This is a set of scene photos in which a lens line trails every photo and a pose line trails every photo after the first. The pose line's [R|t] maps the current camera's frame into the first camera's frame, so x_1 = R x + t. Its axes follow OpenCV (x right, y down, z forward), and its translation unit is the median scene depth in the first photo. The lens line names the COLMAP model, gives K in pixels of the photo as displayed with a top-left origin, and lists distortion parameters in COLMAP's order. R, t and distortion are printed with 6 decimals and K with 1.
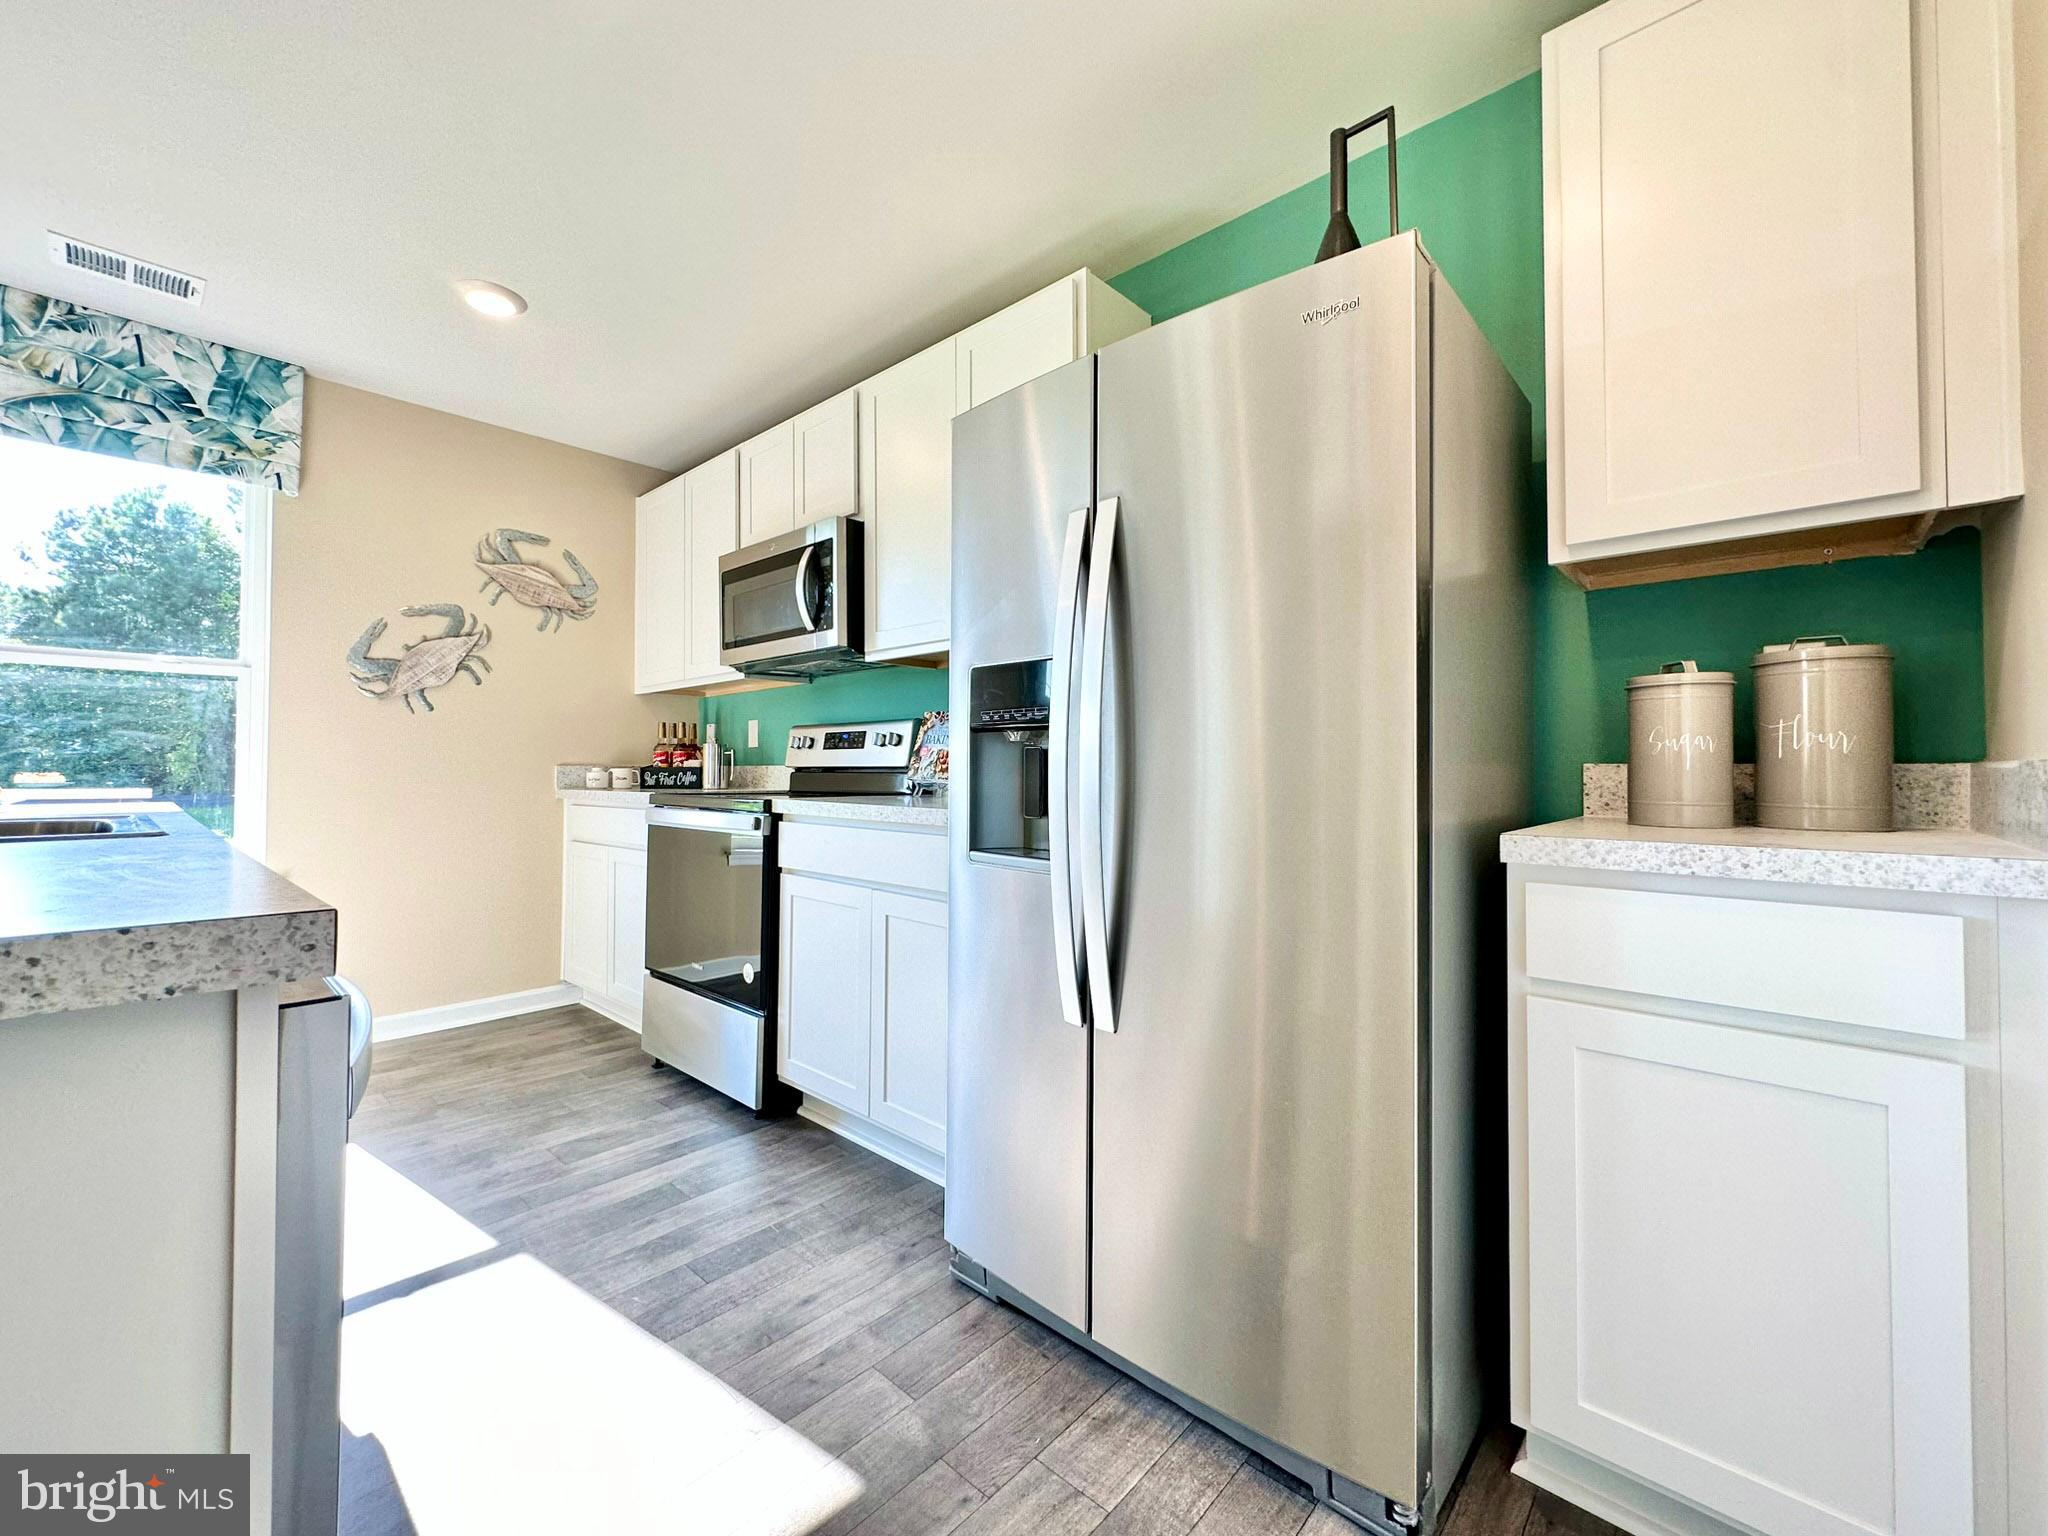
lens RADIAL K [[823.6, 0, 1024.0], [0, 823.6, 768.0], [0, 0, 1]] dist [-0.001640, 0.000203]
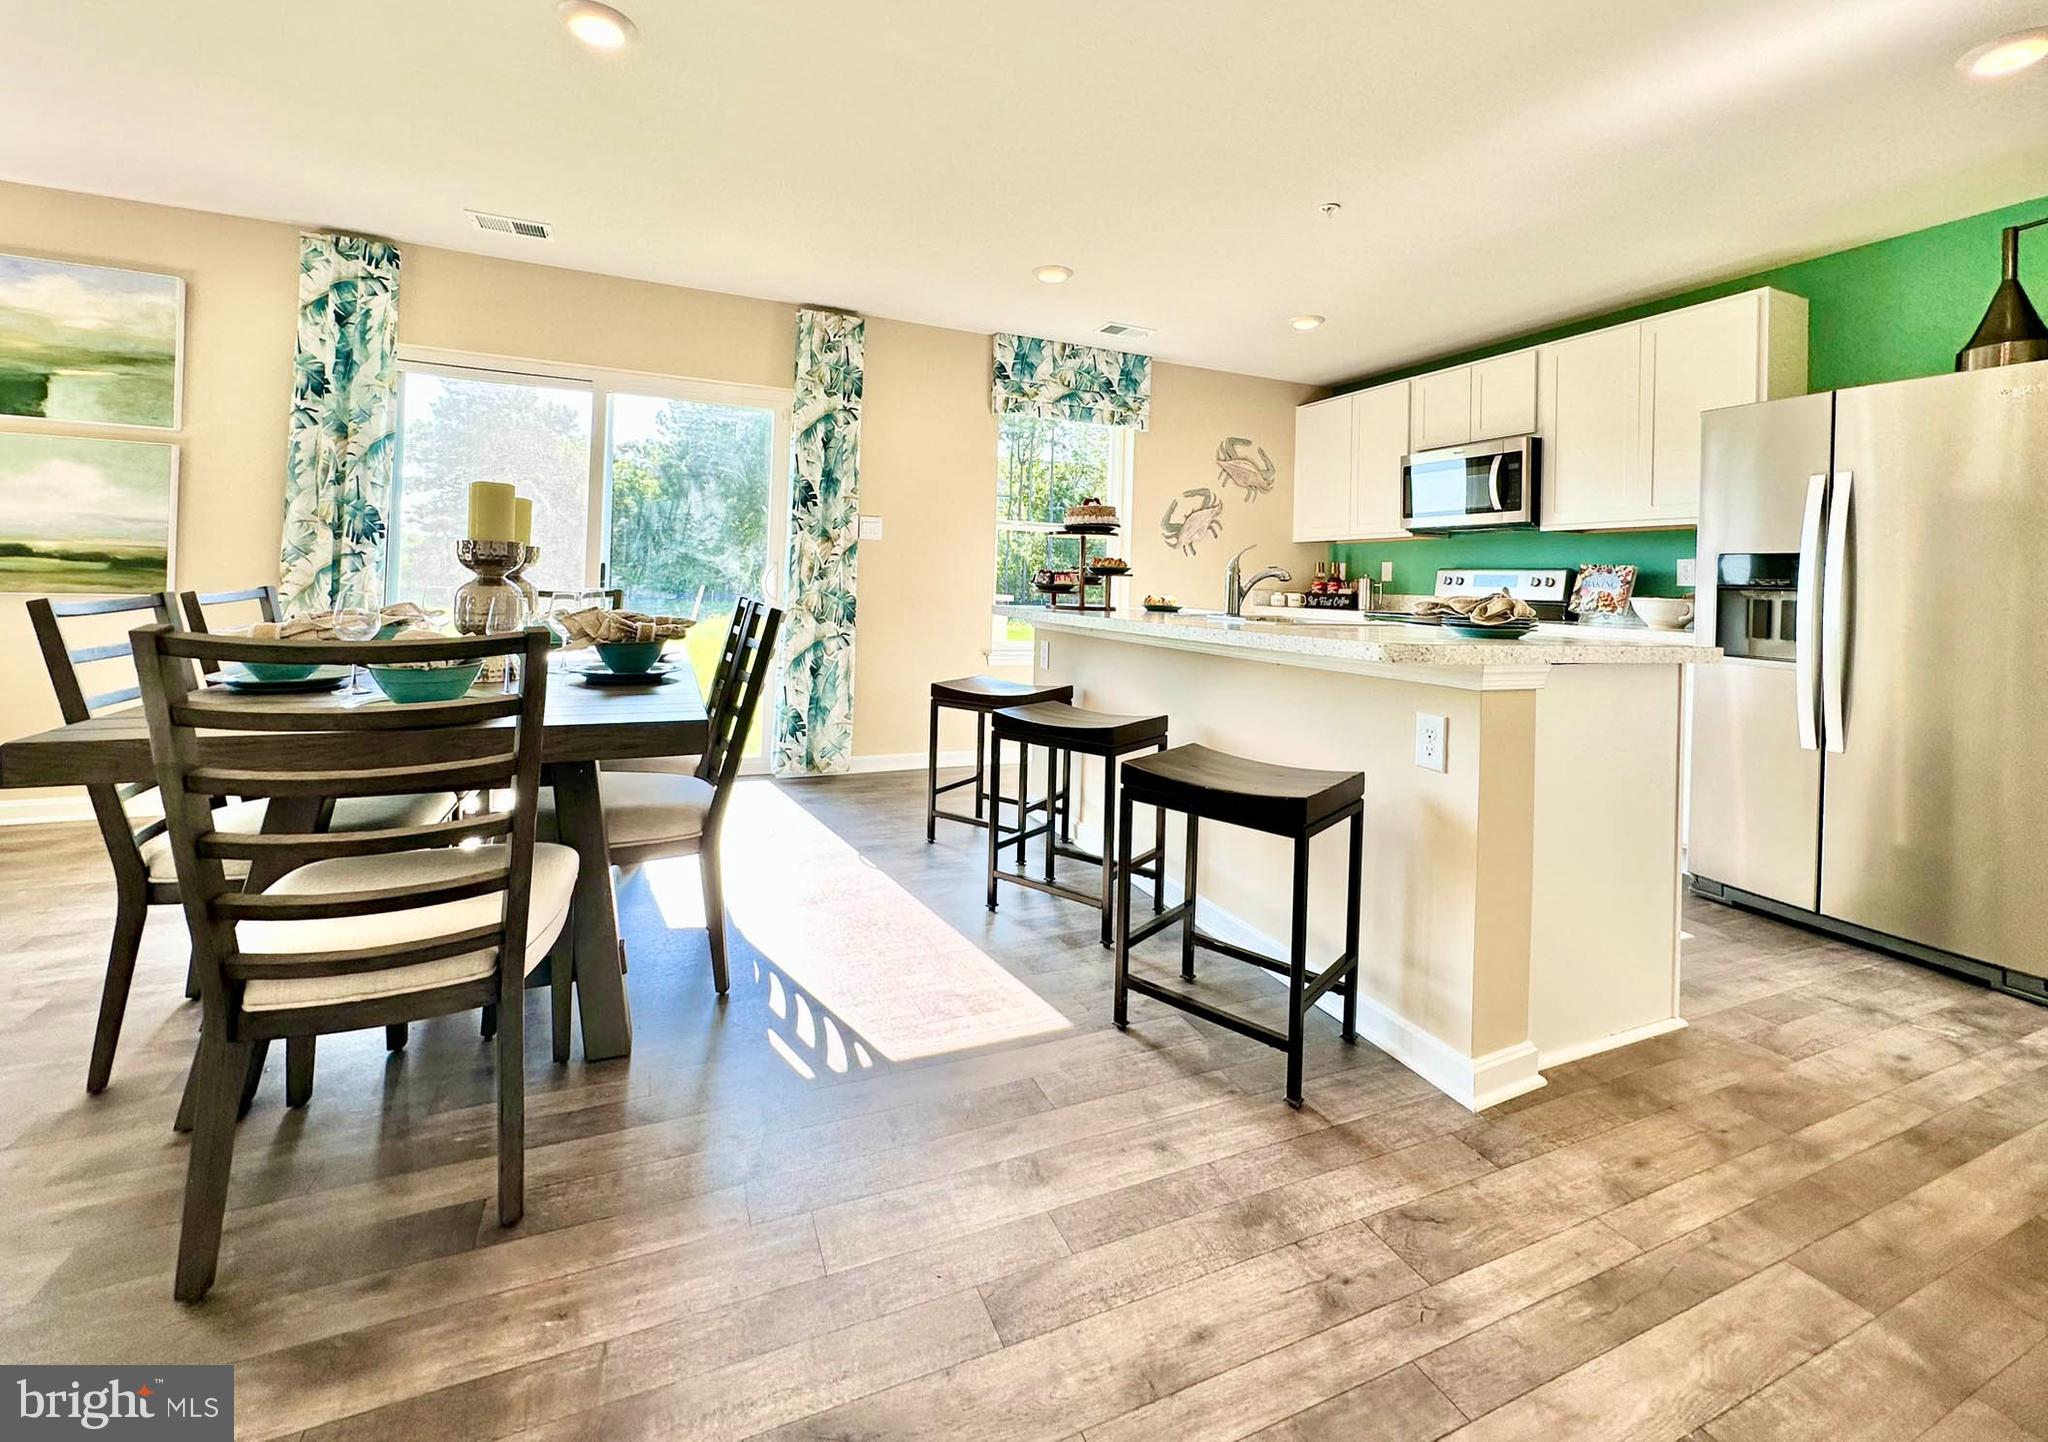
lens RADIAL K [[841.5, 0, 1034.6], [0, 841.5, 578.3], [0, 0, 1]] dist [0.000589, 0.000221]
pose [[0.916337, 0.024536, -0.399655, -0.418528], [-0.027342, 0.999625, -0.001321, -0.015510], [0.399473, 0.012138, 0.916665, -0.770200]]
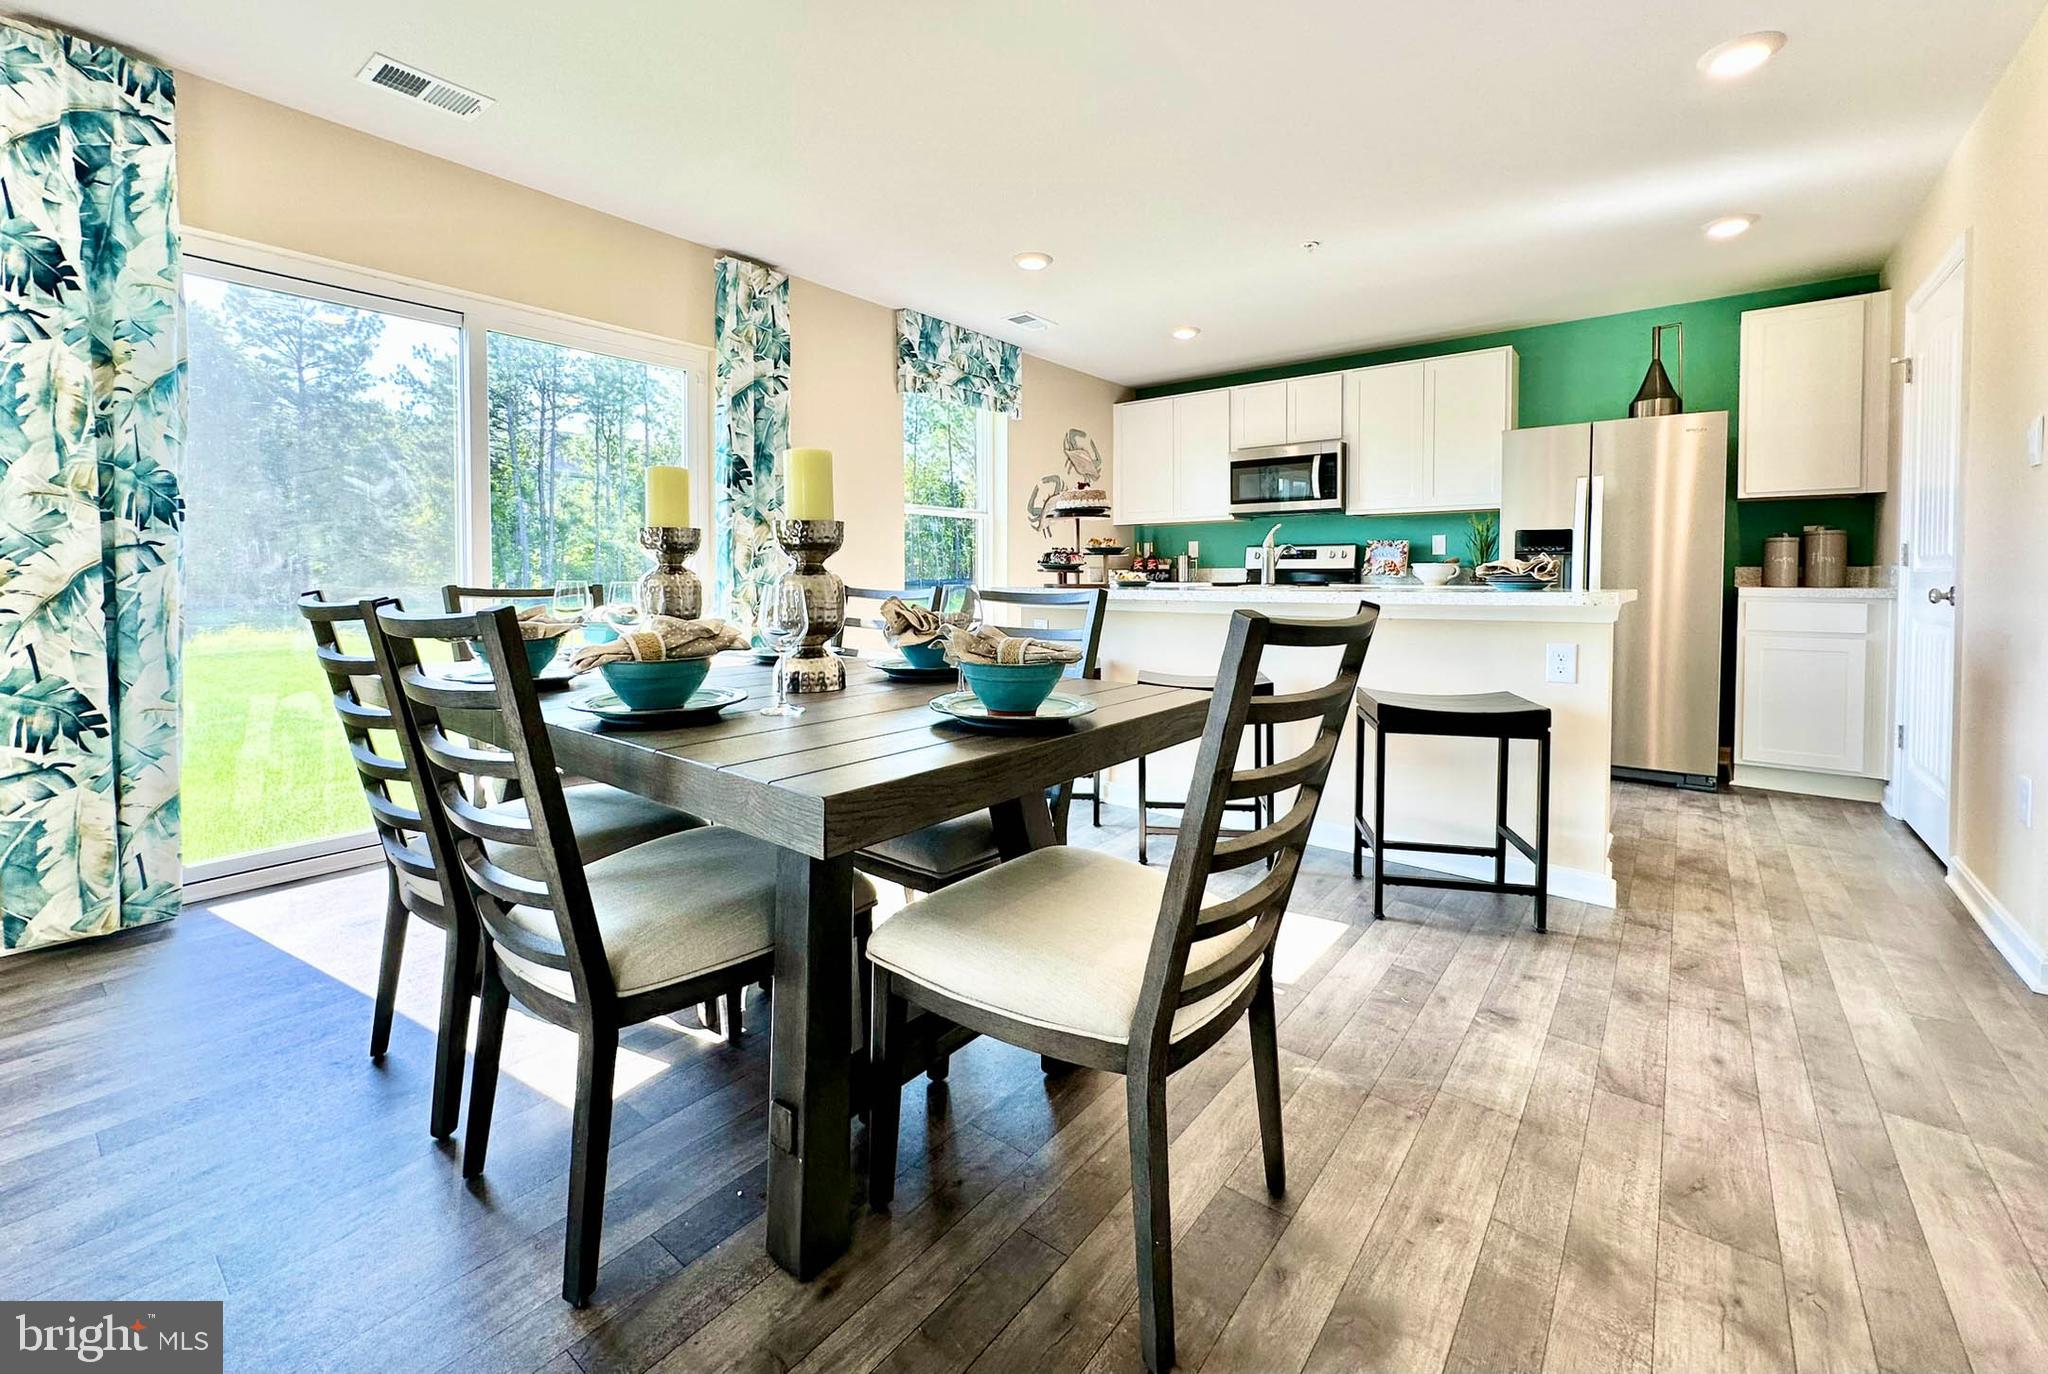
lens RADIAL K [[827.7, 0, 1030.7], [0, 827.7, 602.1], [0, 0, 1]] dist [-0.001386, 0.000292]
pose [[0.996917, -0.004648, 0.078319, -1.087608], [0.001658, 0.999269, 0.038197, 0.001474], [-0.078440, -0.037950, 0.996196, -0.904970]]
